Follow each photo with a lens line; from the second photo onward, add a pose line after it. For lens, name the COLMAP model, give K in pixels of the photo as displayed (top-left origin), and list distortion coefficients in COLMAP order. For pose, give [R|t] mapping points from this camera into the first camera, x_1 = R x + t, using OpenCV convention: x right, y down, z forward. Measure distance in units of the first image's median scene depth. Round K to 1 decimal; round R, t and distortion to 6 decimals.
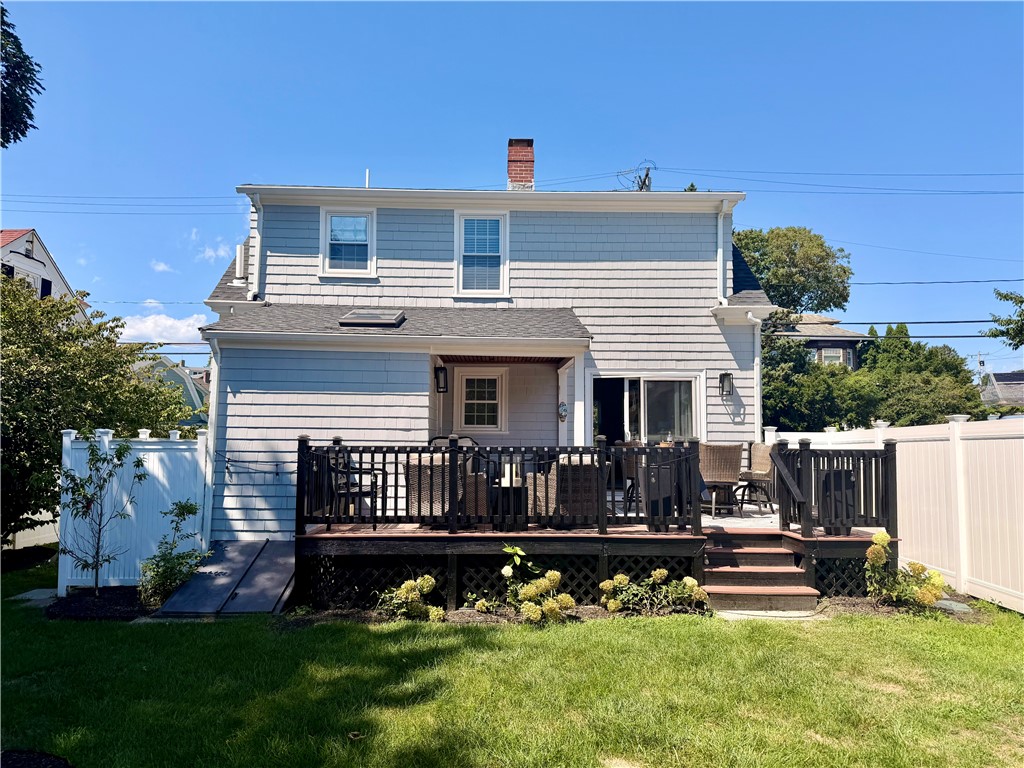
lens RADIAL K [[714.8, 0, 512.0], [0, 714.8, 384.0], [0, 0, 1]] dist [0.143975, -0.199903]
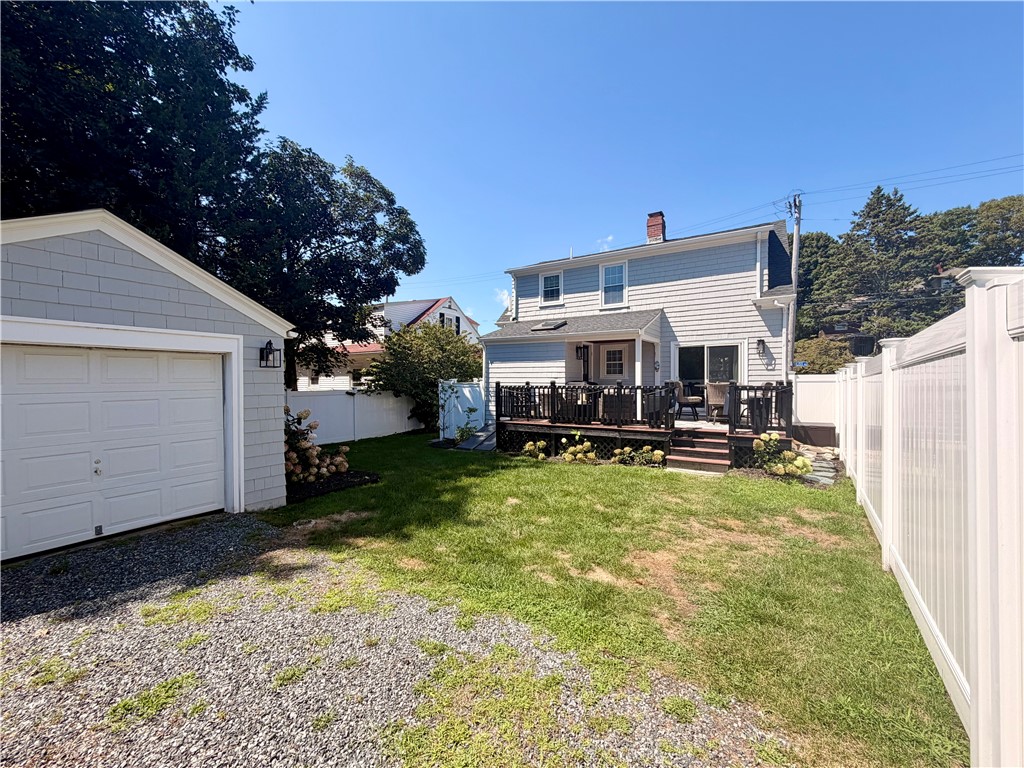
lens RADIAL K [[409.4, 0, 512.0], [0, 409.4, 384.0], [0, 0, 1]] dist [0.000609, 0.000325]
pose [[0.844113, -0.005804, -0.536134, 0.316816], [0.051768, 0.996152, 0.070722, -0.009396], [0.533660, -0.087452, 0.841165, -0.087189]]
